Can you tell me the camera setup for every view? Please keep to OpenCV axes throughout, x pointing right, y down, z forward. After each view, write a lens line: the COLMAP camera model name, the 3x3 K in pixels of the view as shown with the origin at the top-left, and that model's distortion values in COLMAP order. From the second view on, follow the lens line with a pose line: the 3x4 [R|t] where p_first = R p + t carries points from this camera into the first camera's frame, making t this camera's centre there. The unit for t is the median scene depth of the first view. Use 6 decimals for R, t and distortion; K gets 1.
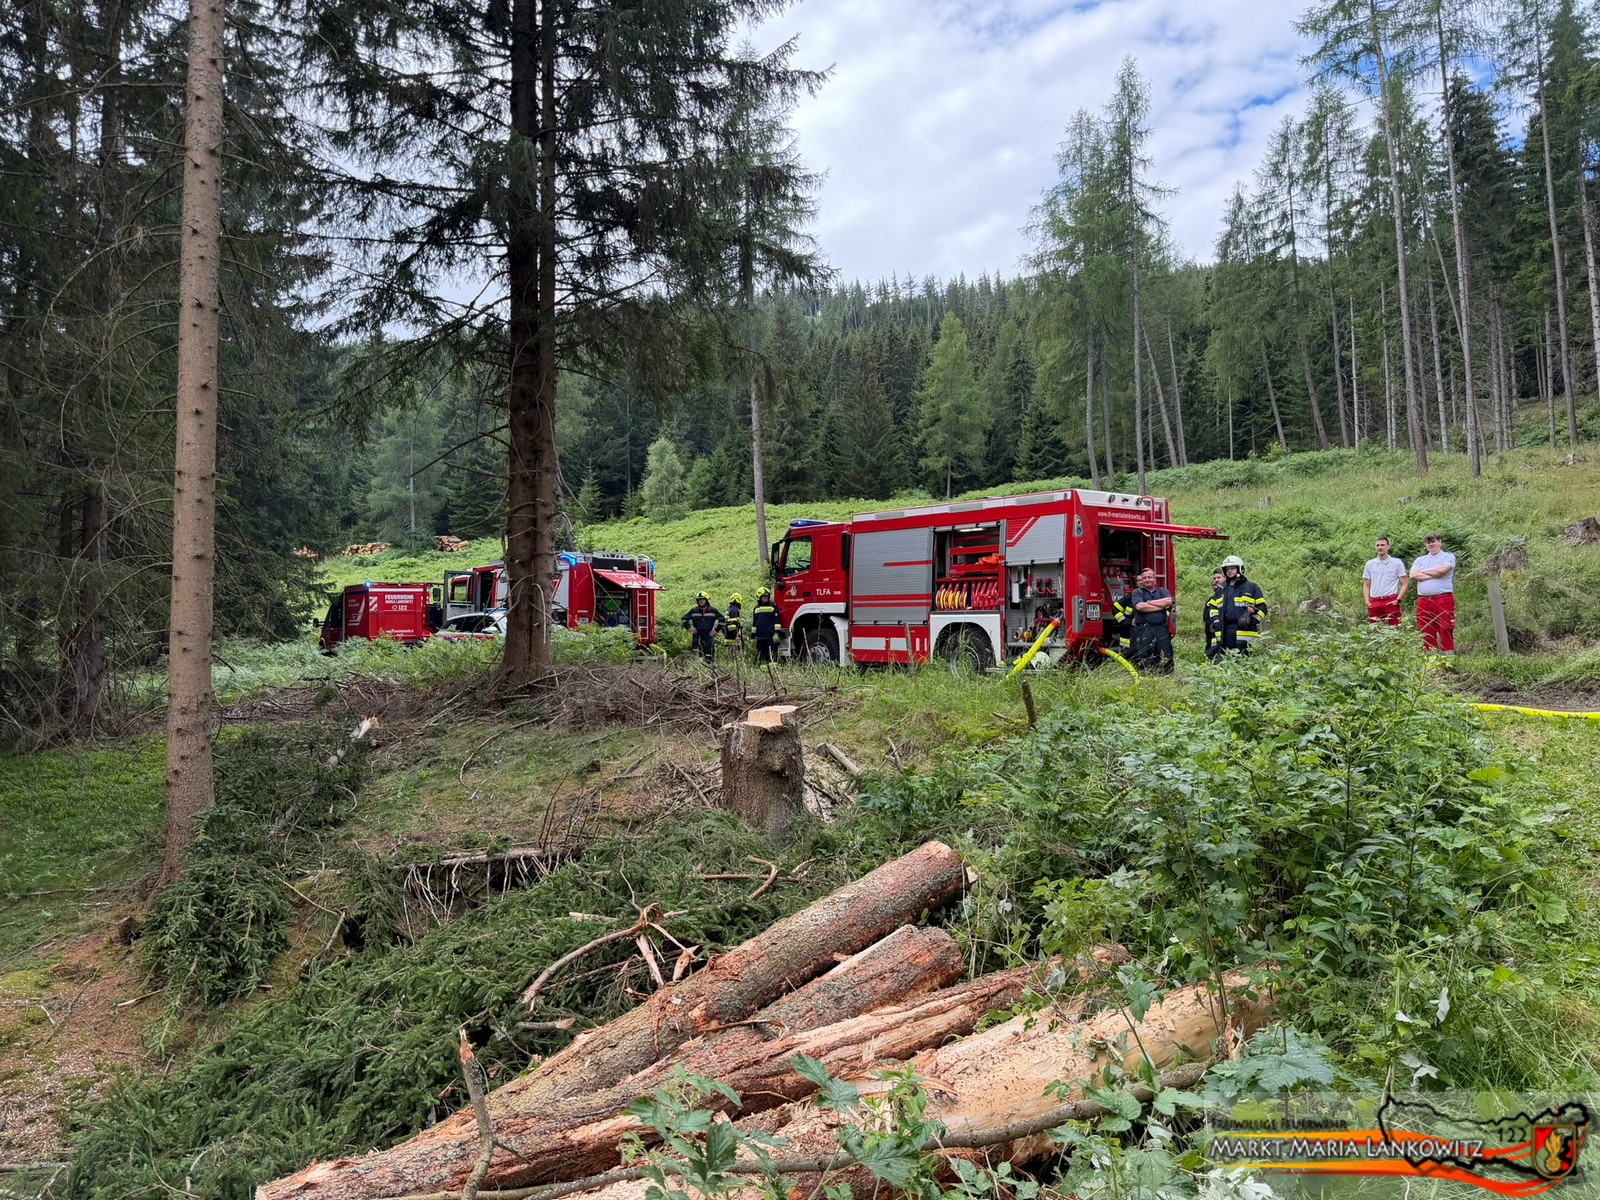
lens RADIAL K [[1124.9, 0, 783.2], [0, 1124.9, 623.6], [0, 0, 1]] dist [0.046474, -0.096593]
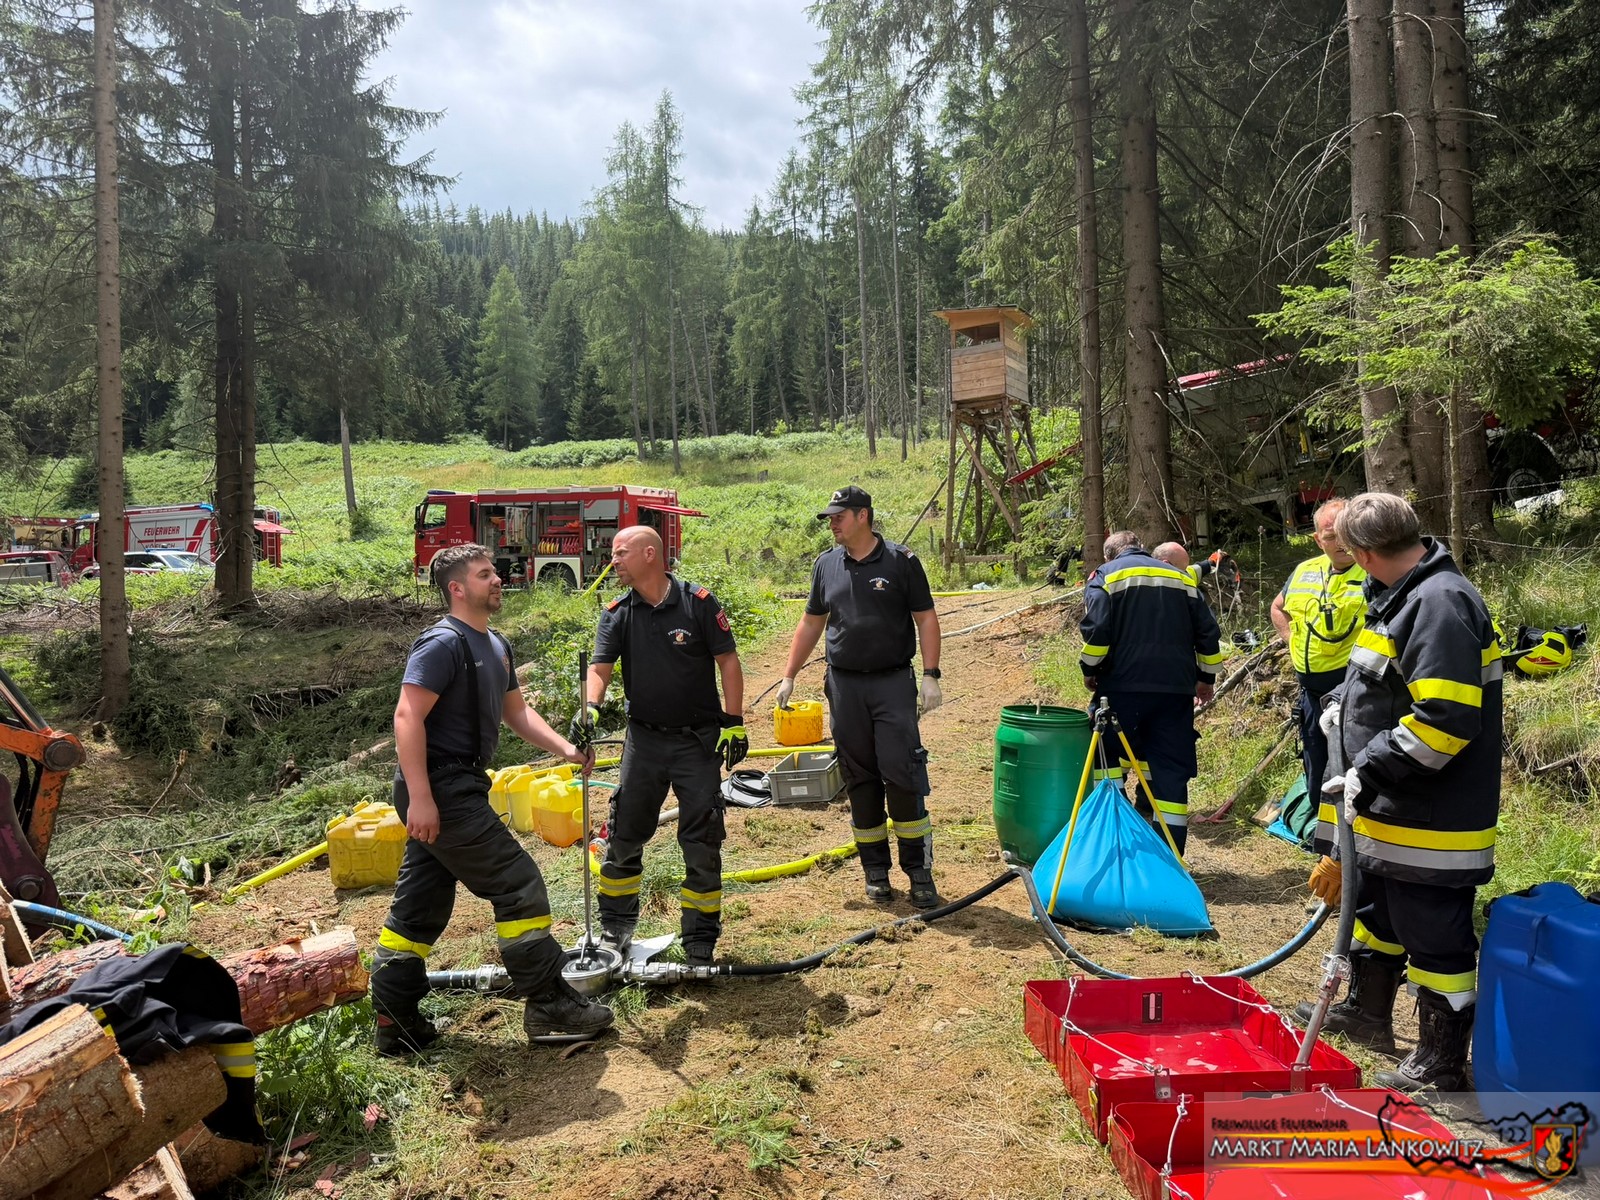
lens RADIAL K [[1124.9, 0, 783.2], [0, 1124.9, 623.6], [0, 0, 1]] dist [0.046474, -0.096593]
pose [[0.923332, -0.014137, 0.383742, -0.041528], [-0.005273, 0.998761, 0.049483, 0.001271], [-0.383966, -0.047712, 0.922114, -0.159114]]
